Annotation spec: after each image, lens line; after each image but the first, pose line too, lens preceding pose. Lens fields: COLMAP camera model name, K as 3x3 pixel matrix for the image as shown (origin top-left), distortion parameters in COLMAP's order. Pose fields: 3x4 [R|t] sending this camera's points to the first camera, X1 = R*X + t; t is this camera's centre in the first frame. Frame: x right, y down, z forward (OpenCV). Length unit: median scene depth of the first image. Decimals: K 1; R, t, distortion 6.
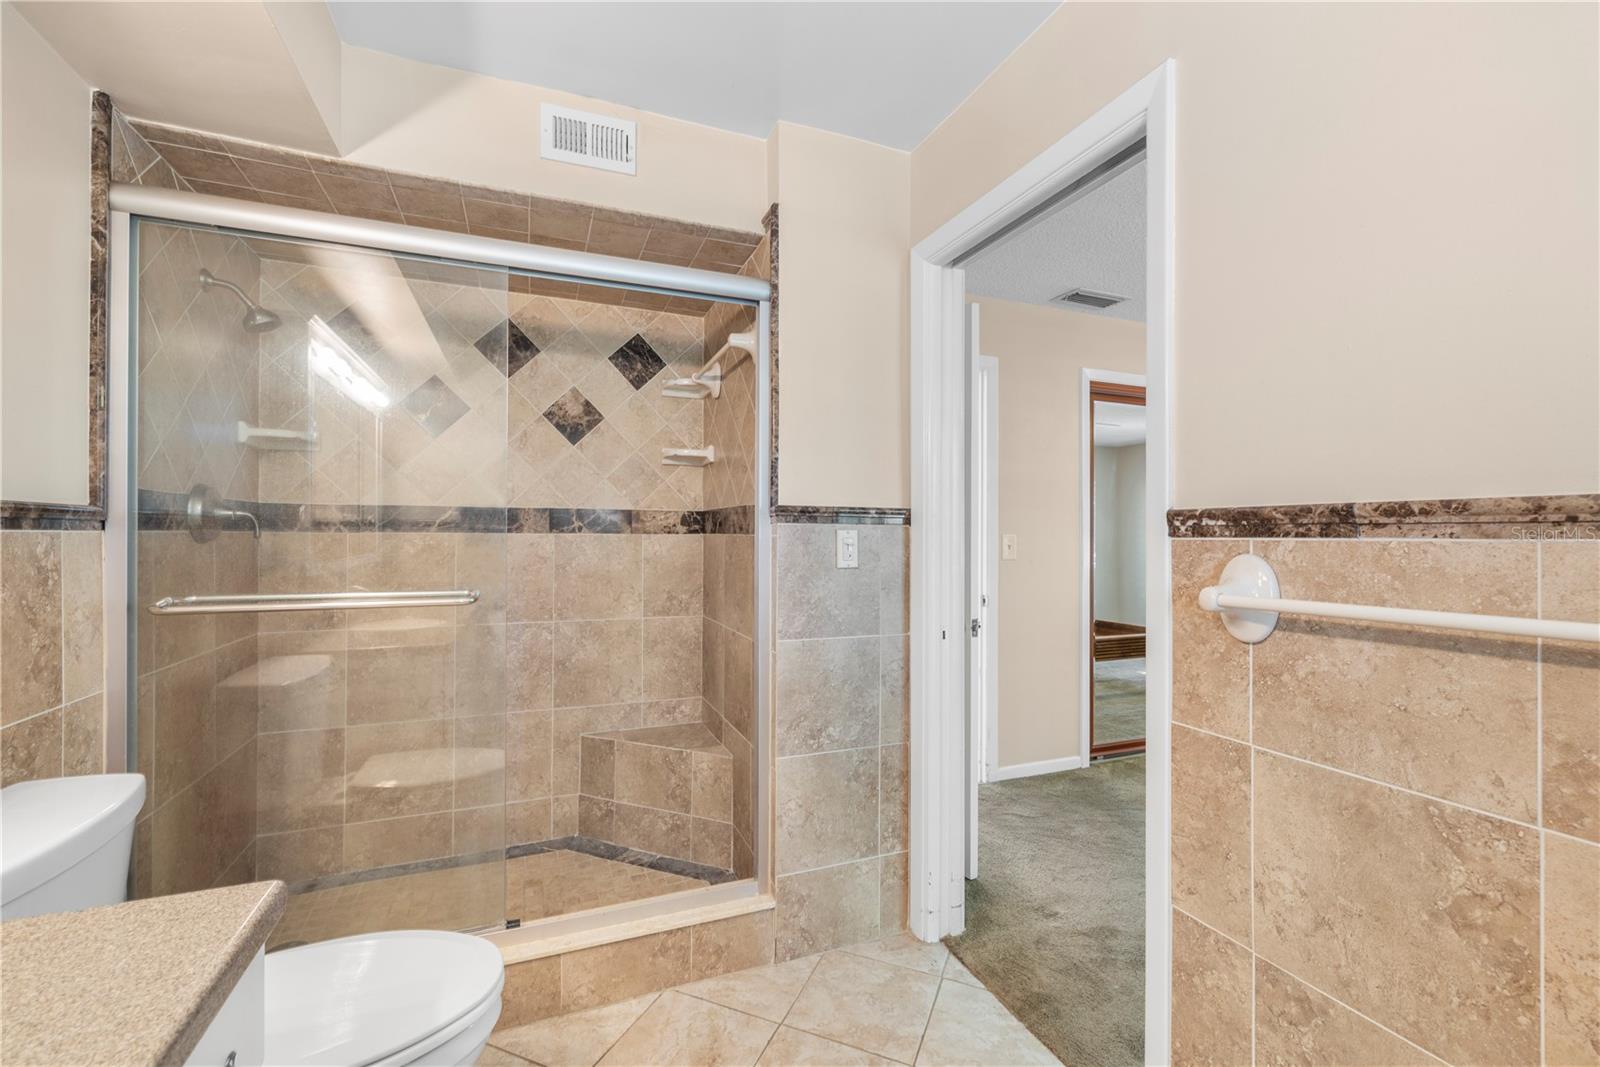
lens RADIAL K [[669.5, 0, 798.1], [0, 669.5, 532.6], [0, 0, 1]] dist [0.003517, -0.000434]
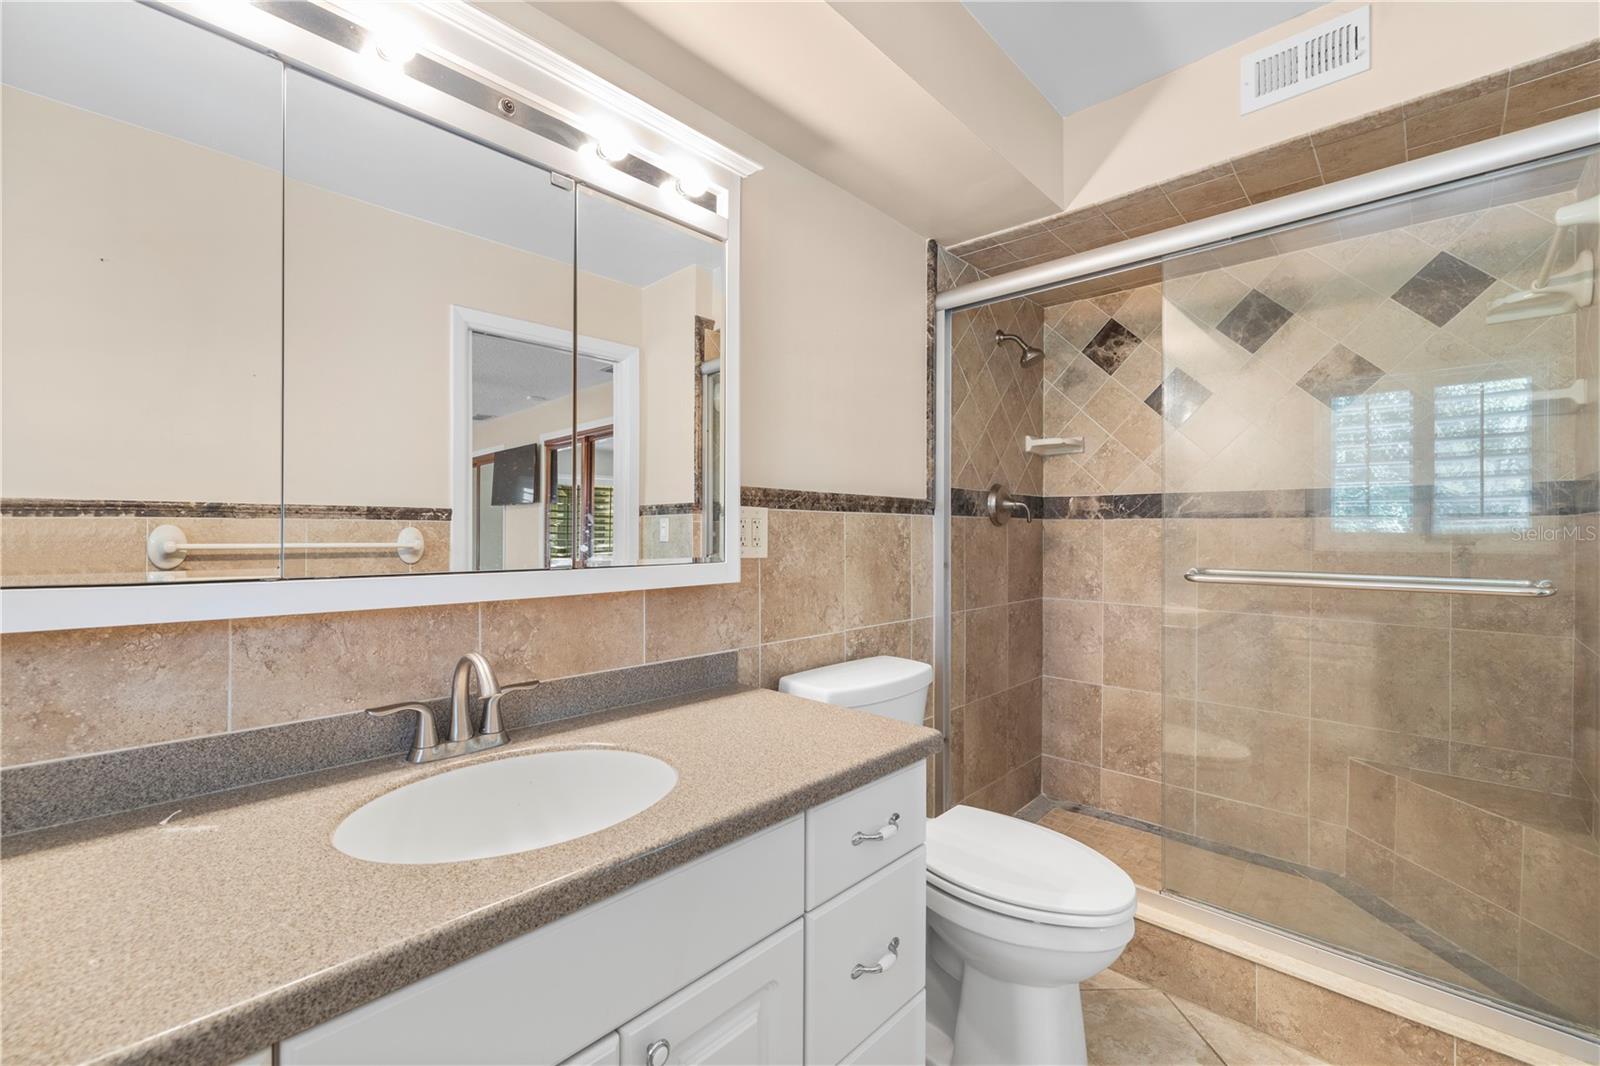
lens RADIAL K [[669.5, 0, 796.8], [0, 669.5, 532.4], [0, 0, 1]] dist [0.003517, -0.000434]
pose [[0.424225, 0.000624, -0.905556, 0.196406], [-0.000720, 1.000000, 0.000351, 0.028335], [0.905556, 0.000503, 0.424226, 0.026586]]
